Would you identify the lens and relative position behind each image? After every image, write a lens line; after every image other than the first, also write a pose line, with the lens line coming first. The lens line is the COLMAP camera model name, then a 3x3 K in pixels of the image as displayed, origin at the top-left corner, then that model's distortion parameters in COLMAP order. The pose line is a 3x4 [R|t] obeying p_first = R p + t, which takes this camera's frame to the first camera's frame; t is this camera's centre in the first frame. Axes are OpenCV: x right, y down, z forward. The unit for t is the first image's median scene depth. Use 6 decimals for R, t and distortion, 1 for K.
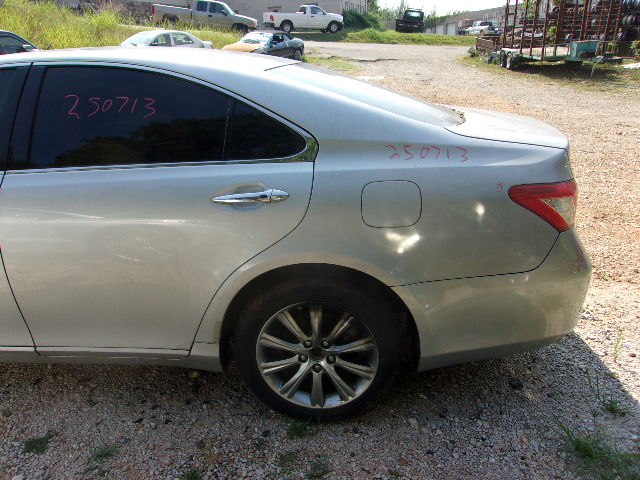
lens RADIAL K [[504.0, 0, 320.0], [0, 504.0, 240.0], [0, 0, 1]] dist [0.001760, 0.007965]
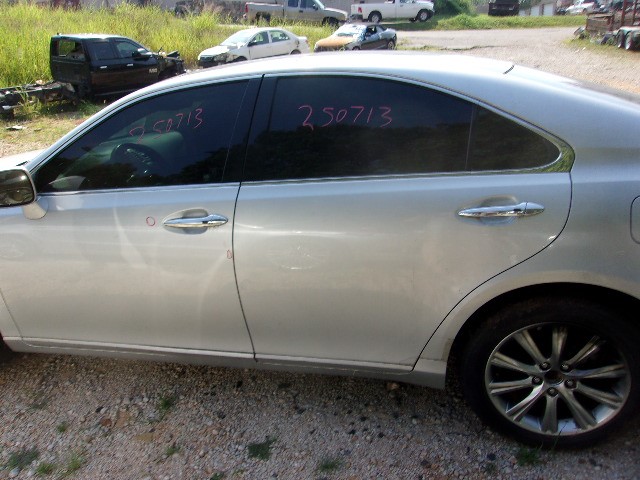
lens RADIAL K [[506.3, 0, 320.0], [0, 506.3, 240.0], [0, 0, 1]] dist [-0.006798, 0.043140]
pose [[0.988176, 0.012585, -0.152805, -0.277029], [-0.010499, 0.999840, 0.014454, -0.034096], [0.152963, -0.012679, 0.988151, 0.011640]]
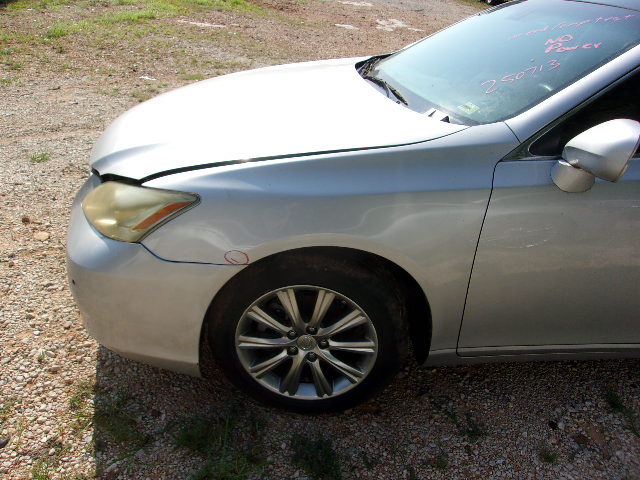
lens RADIAL K [[504.0, 0, 320.0], [0, 504.0, 240.0], [0, 0, 1]] dist [0.001760, 0.007965]
pose [[0.979654, -0.016015, 0.200053, -1.506861], [-0.011575, 0.990643, 0.135990, -0.082033], [-0.200359, -0.135538, 0.970302, 0.293890]]
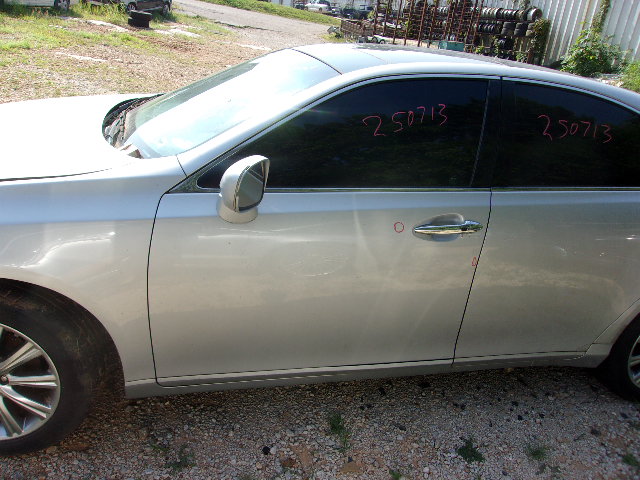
lens RADIAL K [[504.0, 0, 320.0], [0, 504.0, 240.0], [0, 0, 1]] dist [0.001760, 0.007965]
pose [[0.936078, -0.001446, 0.351791, -1.155897], [-0.020588, 0.998052, 0.058886, -0.077692], [-0.351191, -0.062365, 0.934225, 0.167977]]
